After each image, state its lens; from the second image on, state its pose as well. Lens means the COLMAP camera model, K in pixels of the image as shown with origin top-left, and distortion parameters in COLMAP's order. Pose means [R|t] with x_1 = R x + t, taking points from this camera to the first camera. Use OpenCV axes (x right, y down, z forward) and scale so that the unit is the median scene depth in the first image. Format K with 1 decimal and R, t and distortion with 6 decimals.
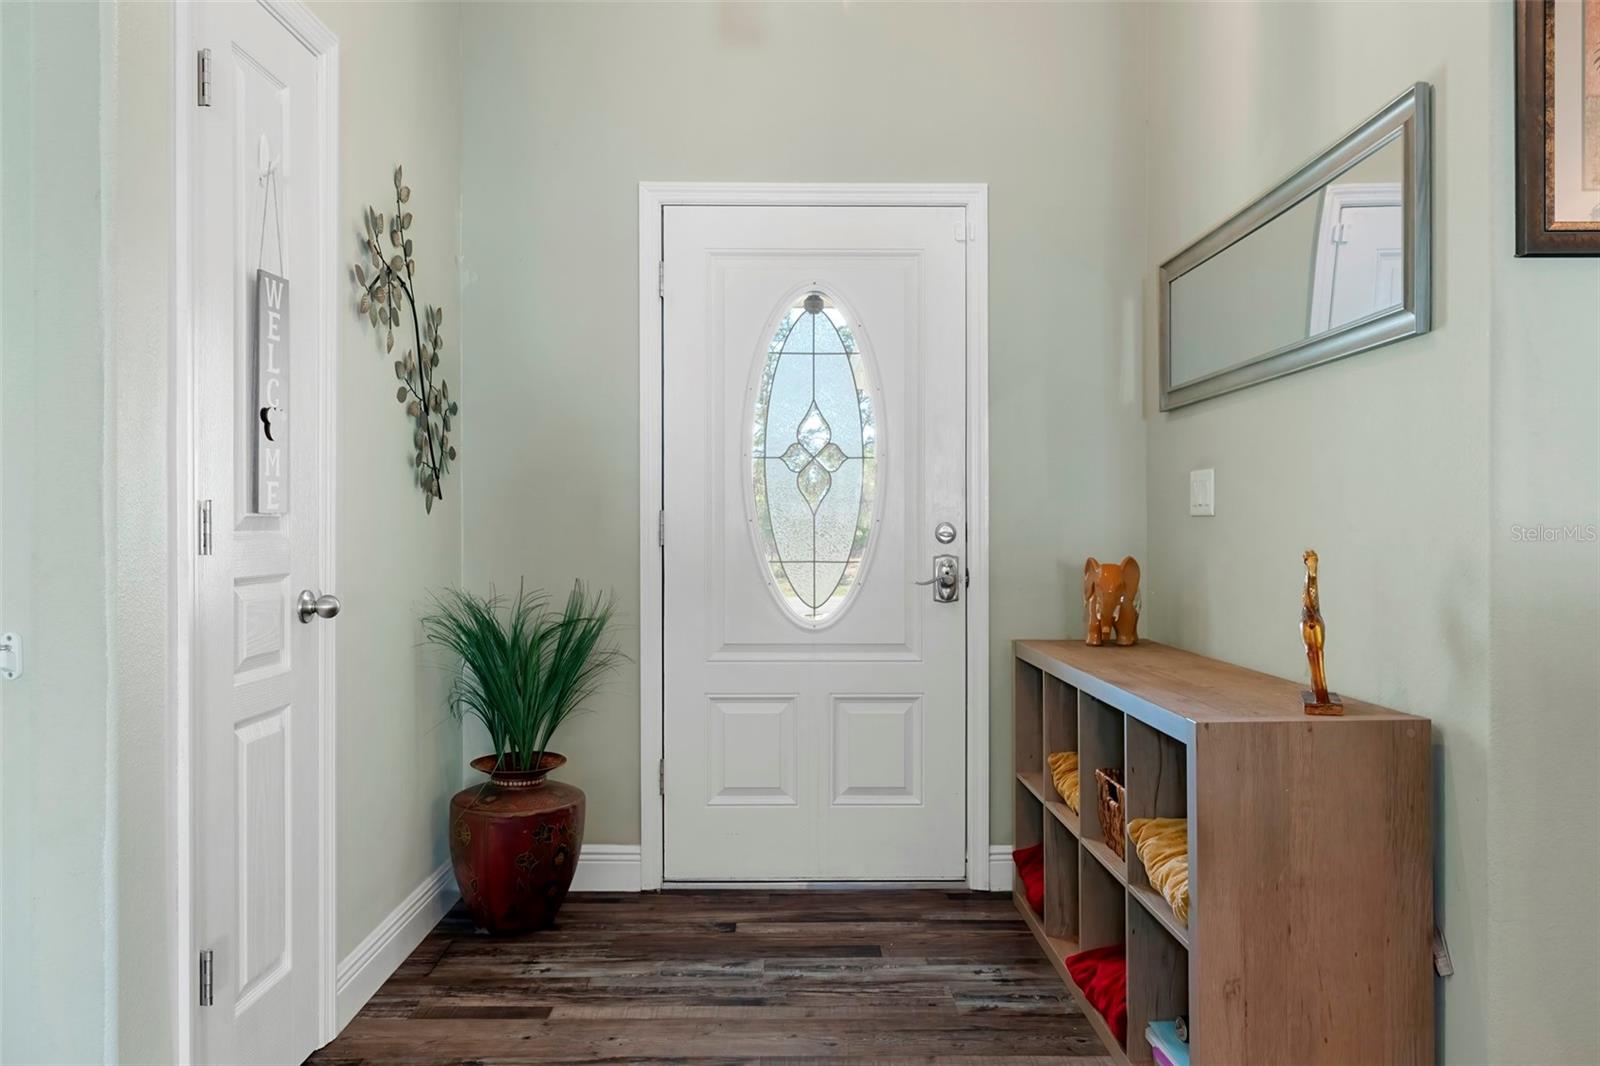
lens RADIAL K [[1130.0, 0, 800.0], [0, 1130.0, 533.0], [0, 0, 1]] dist [0.000791, 0.000073]
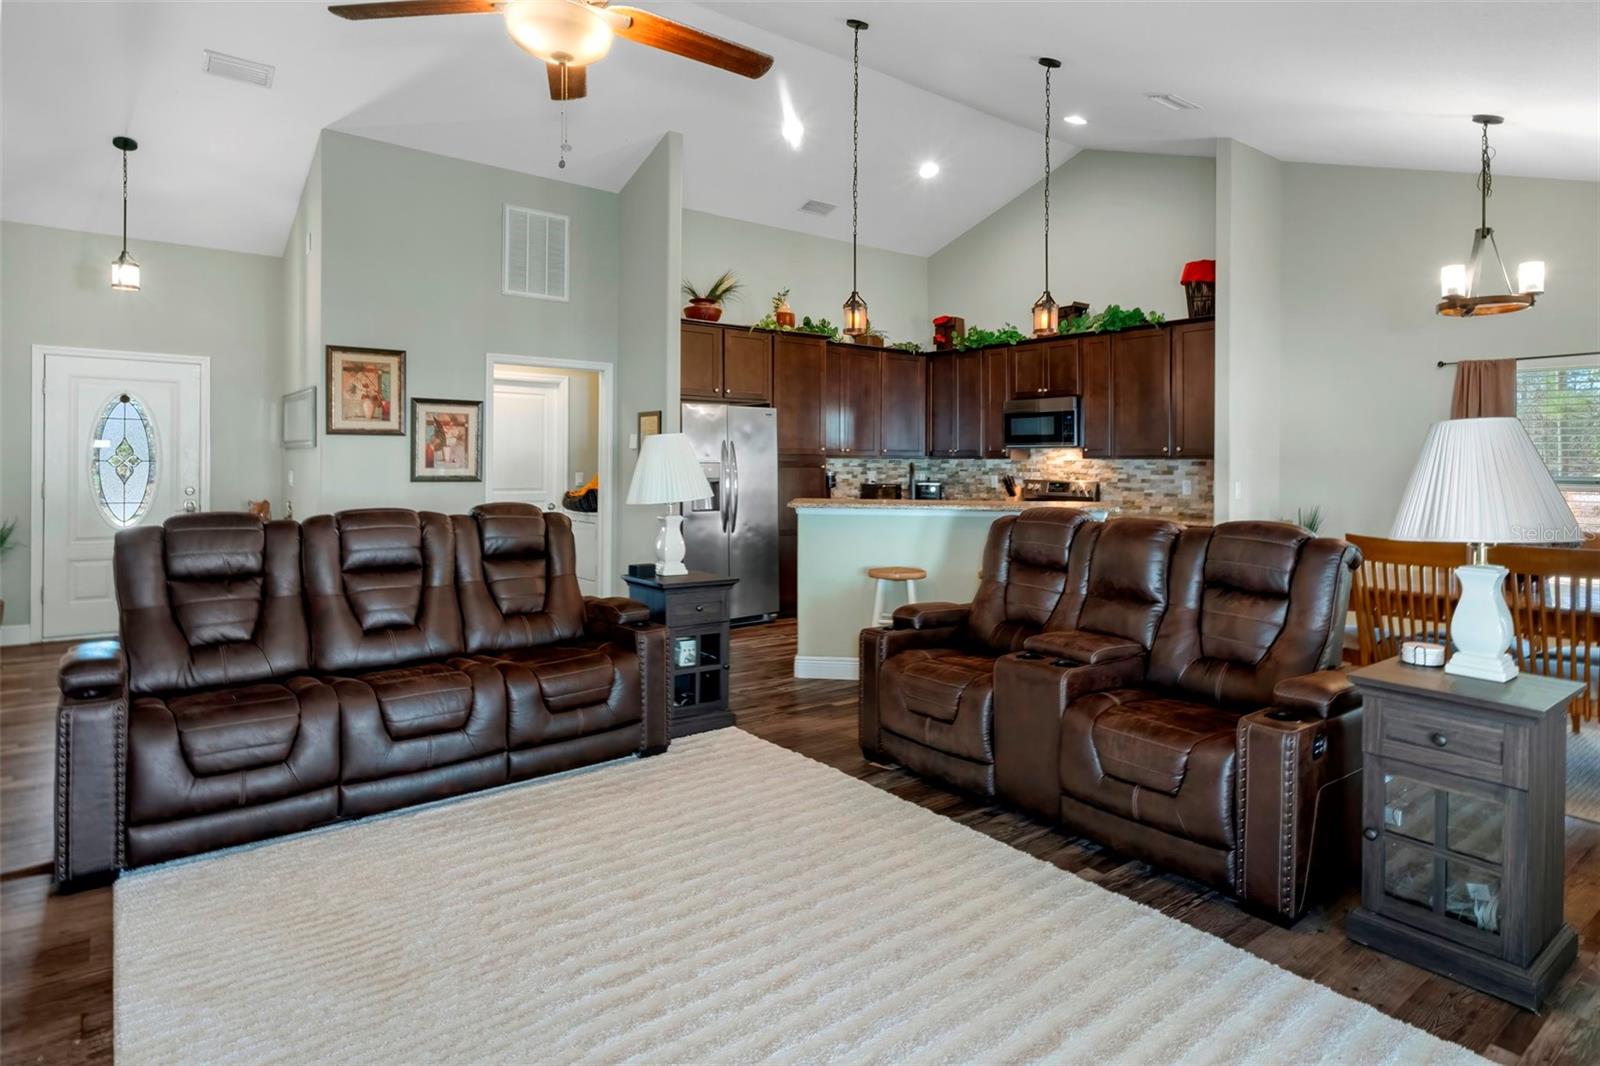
lens RADIAL K [[870.7, 0, 809.4], [0, 870.7, 461.7], [0, 0, 1]] dist [0.000949, 0.000718]
pose [[0.792874, 0.008685, 0.609324, 0.038520], [-0.010507, 0.999945, -0.000580, -0.081597], [-0.609296, -0.005942, 0.792921, -1.458585]]
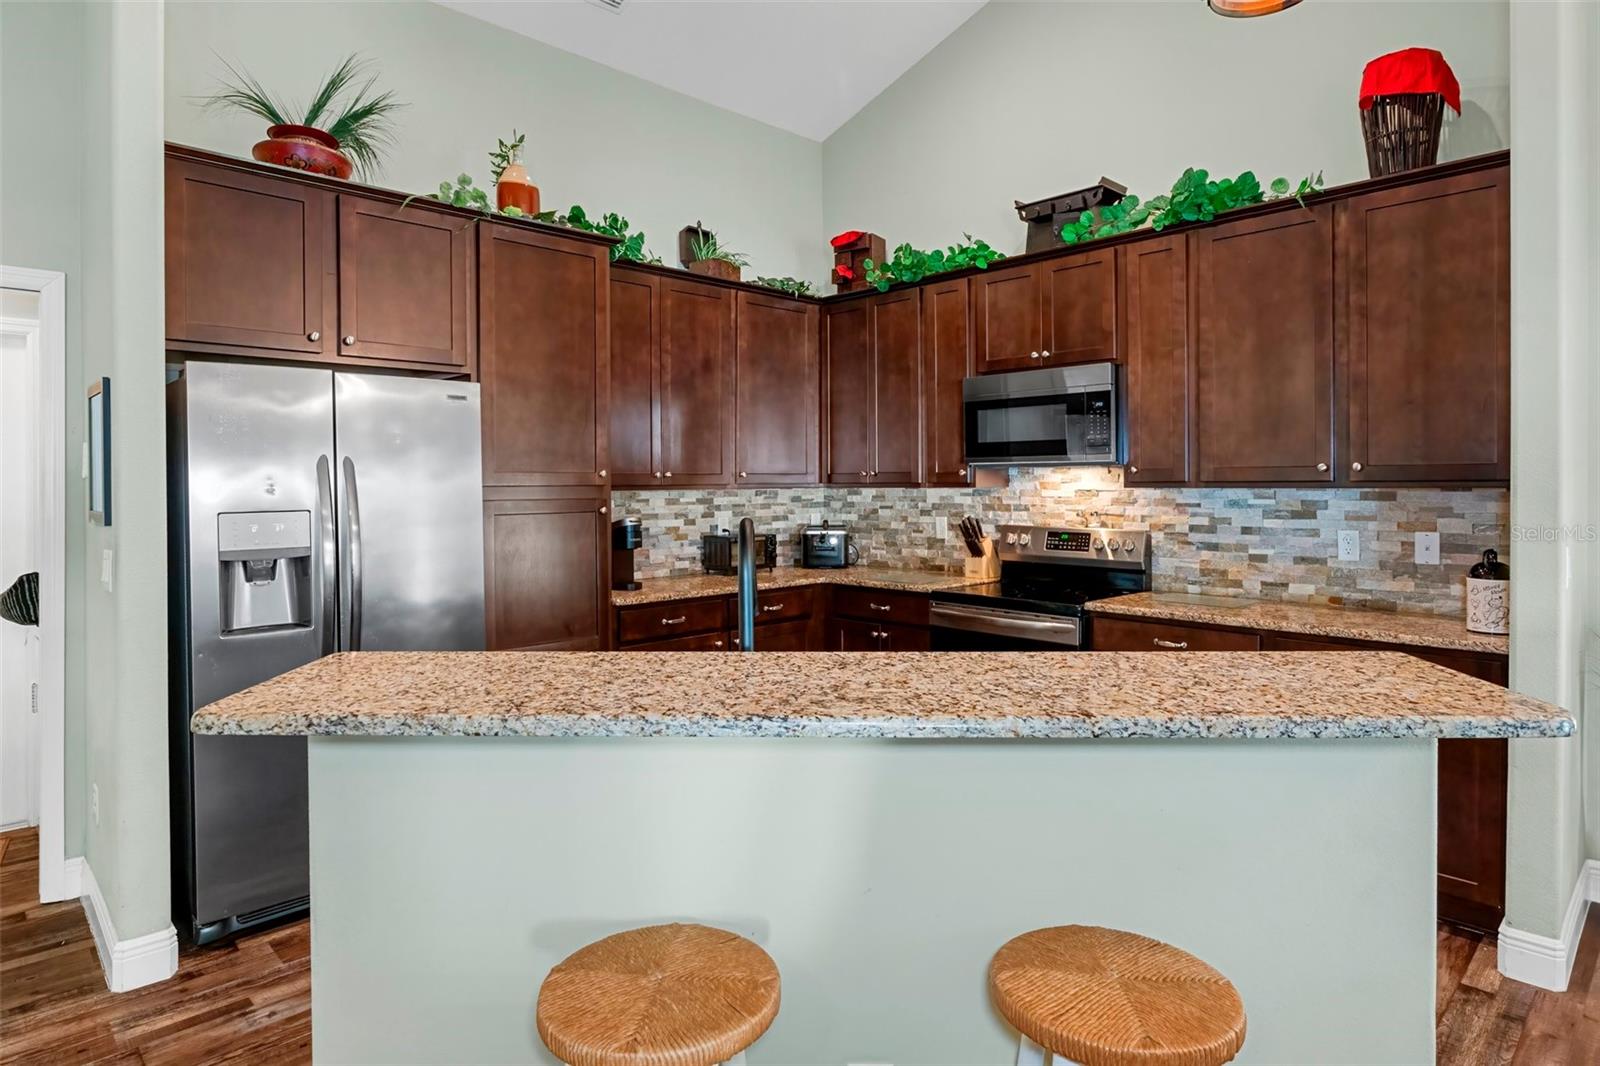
lens RADIAL K [[893.8, 0, 809.1], [0, 893.8, 490.8], [0, 0, 1]] dist [-0.001298, -0.000054]
pose [[0.724308, -0.006757, 0.689443, 0.868999], [0.000985, 0.999961, 0.008766, -0.104189], [-0.689475, -0.005670, 0.724287, -0.665370]]
